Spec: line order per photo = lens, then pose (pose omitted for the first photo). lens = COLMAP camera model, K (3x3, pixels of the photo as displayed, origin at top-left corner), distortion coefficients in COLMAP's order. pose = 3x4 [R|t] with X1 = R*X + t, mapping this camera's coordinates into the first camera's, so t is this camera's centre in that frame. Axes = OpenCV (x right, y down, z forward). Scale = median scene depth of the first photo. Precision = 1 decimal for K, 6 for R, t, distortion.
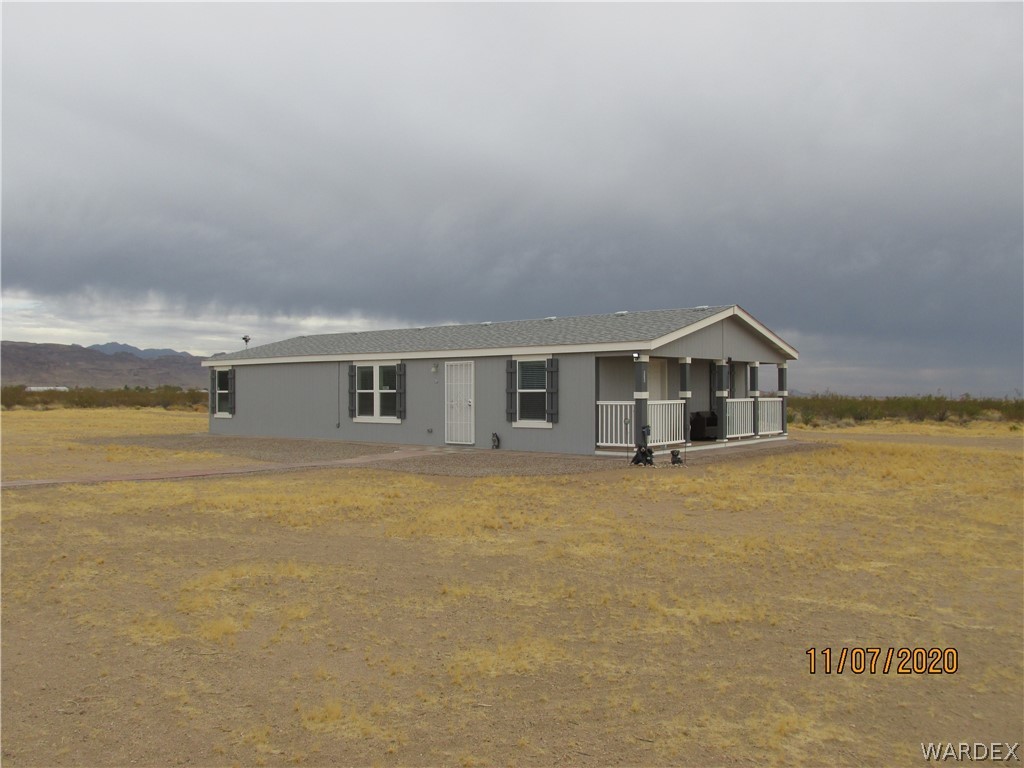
lens RADIAL K [[859.4, 0, 515.8], [0, 859.4, 385.5], [0, 0, 1]] dist [-0.025970, 0.005732]
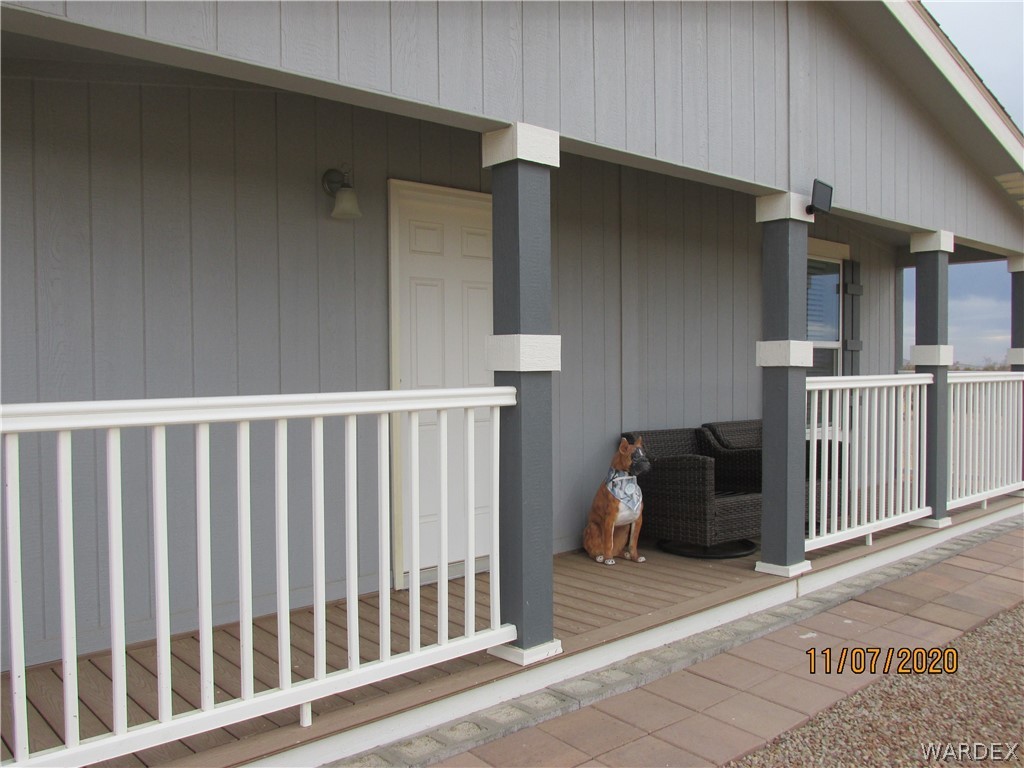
lens RADIAL K [[808.0, 0, 512.0], [0, 808.0, 384.0], [0, 0, 1]] dist [-0.035143, 0.003905]
pose [[0.983893, 0.002710, -0.178737, 0.196811], [0.002906, 0.999510, 0.031151, 0.010192], [0.178734, -0.031168, 0.983404, 0.741904]]
